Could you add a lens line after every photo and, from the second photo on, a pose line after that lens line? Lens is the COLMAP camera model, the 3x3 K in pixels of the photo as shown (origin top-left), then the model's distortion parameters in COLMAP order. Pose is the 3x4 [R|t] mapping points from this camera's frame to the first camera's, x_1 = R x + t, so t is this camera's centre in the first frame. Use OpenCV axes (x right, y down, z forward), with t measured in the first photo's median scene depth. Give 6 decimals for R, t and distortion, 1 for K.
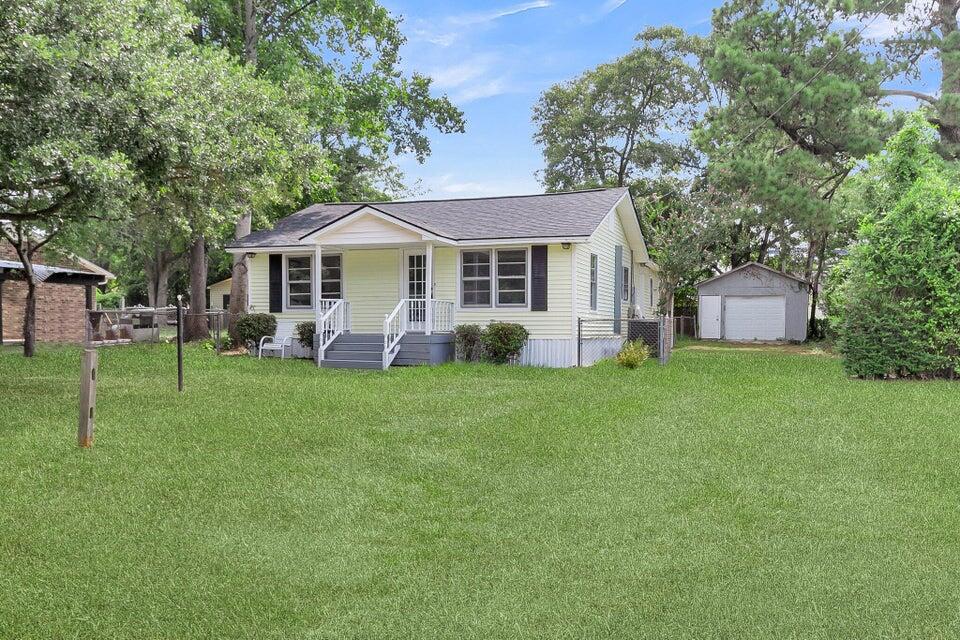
lens RADIAL K [[740.2, 0, 480.0], [0, 740.2, 321.4], [0, 0, 1]] dist [-0.035353, -0.005833]
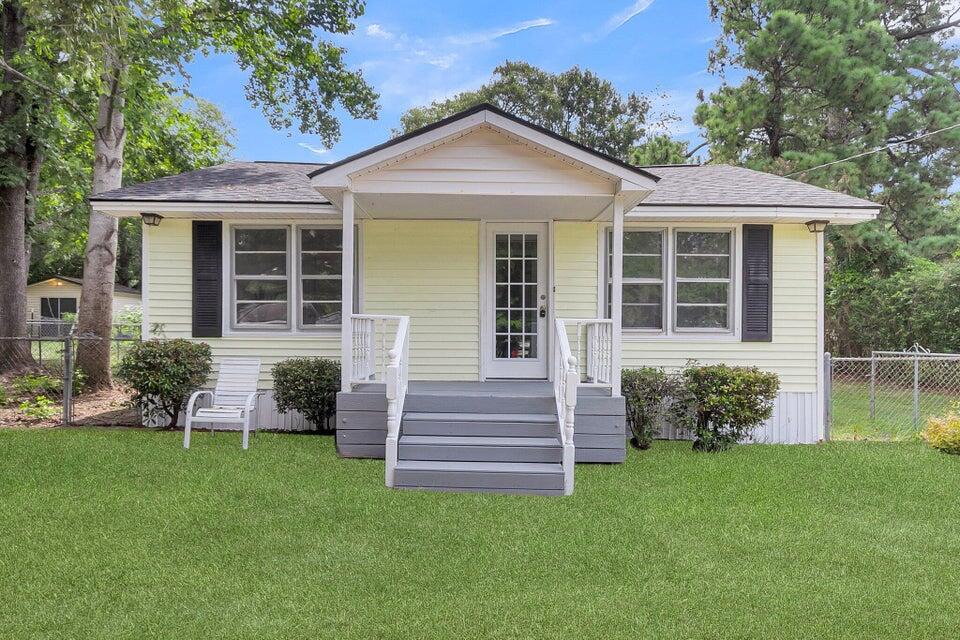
lens RADIAL K [[585.9, 0, 465.1], [0, 585.9, 314.3], [0, 0, 1]] dist [0.000584, -0.005041]
pose [[0.950052, 0.017418, 0.311606, -0.249742], [-0.008501, 0.999515, -0.029952, -0.018381], [-0.311977, 0.025807, 0.949739, 0.609309]]
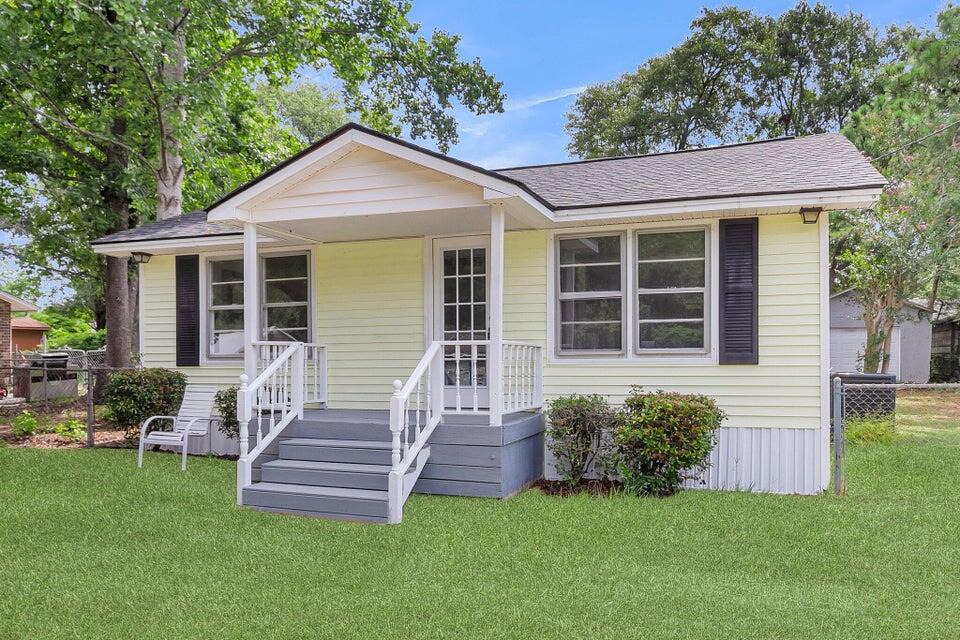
lens RADIAL K [[704.6, 0, 481.4], [0, 704.6, 347.7], [0, 0, 1]] dist [-0.010928, 0.011194]
pose [[0.999886, -0.007600, -0.013083, -0.065796], [0.007479, 0.999929, -0.009292, -0.020124], [0.013153, 0.009193, 0.999871, 0.536475]]
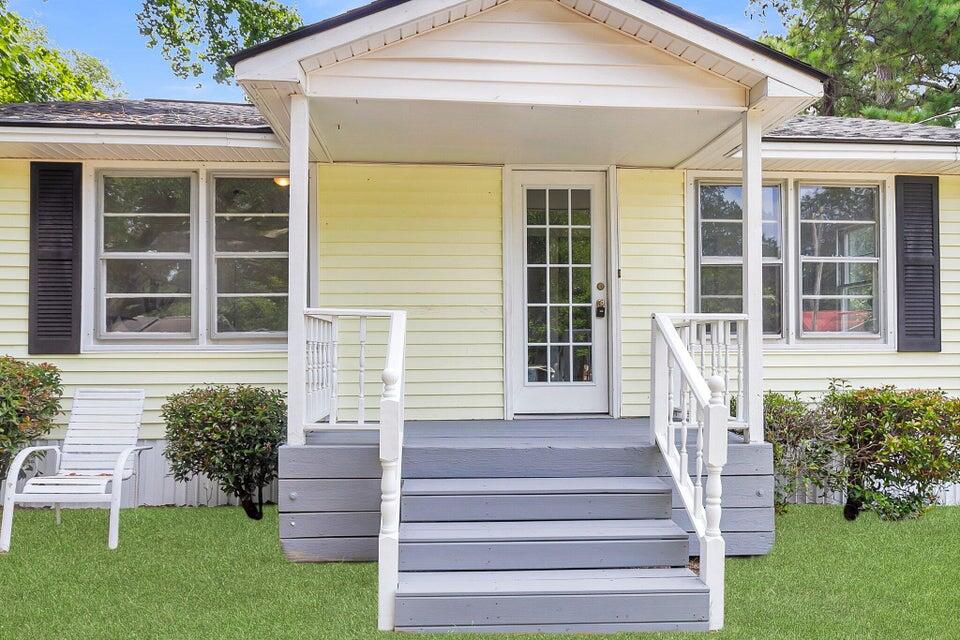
lens RADIAL K [[704.6, 0, 475.8], [0, 704.6, 313.7], [0, 0, 1]] dist [-0.010928, 0.011194]
pose [[0.921778, 0.019532, 0.387227, -0.244526], [0.002038, 0.998472, -0.055215, -0.013244], [-0.387714, 0.051685, 0.920330, 0.715259]]
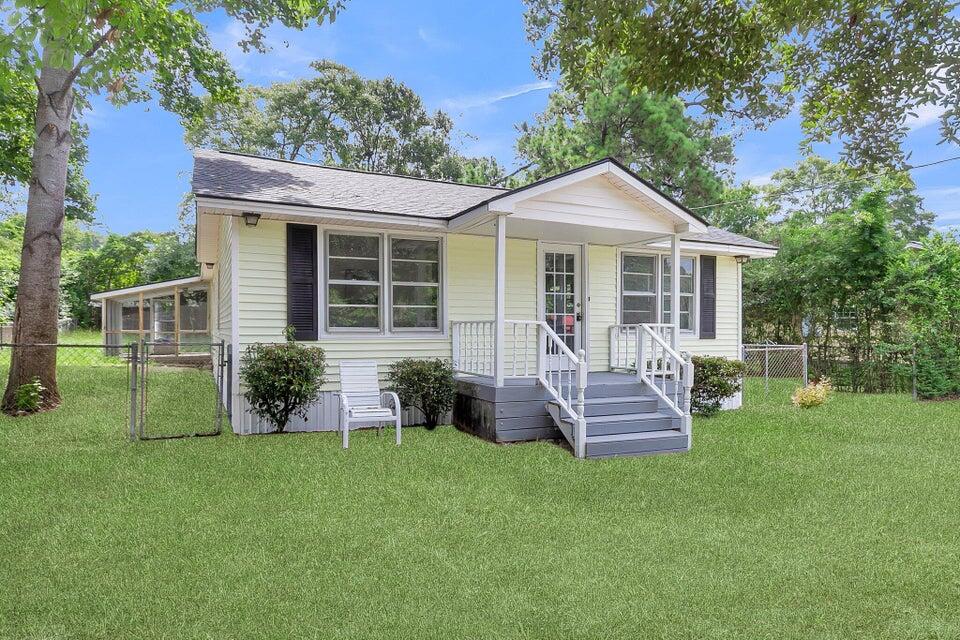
lens RADIAL K [[585.9, 0, 472.1], [0, 585.9, 313.1], [0, 0, 1]] dist [0.000584, -0.005041]
pose [[0.724317, 0.022459, 0.689101, -0.496774], [-0.003231, 0.999569, -0.029181, -0.020919], [-0.689460, 0.018910, 0.724077, 0.677605]]
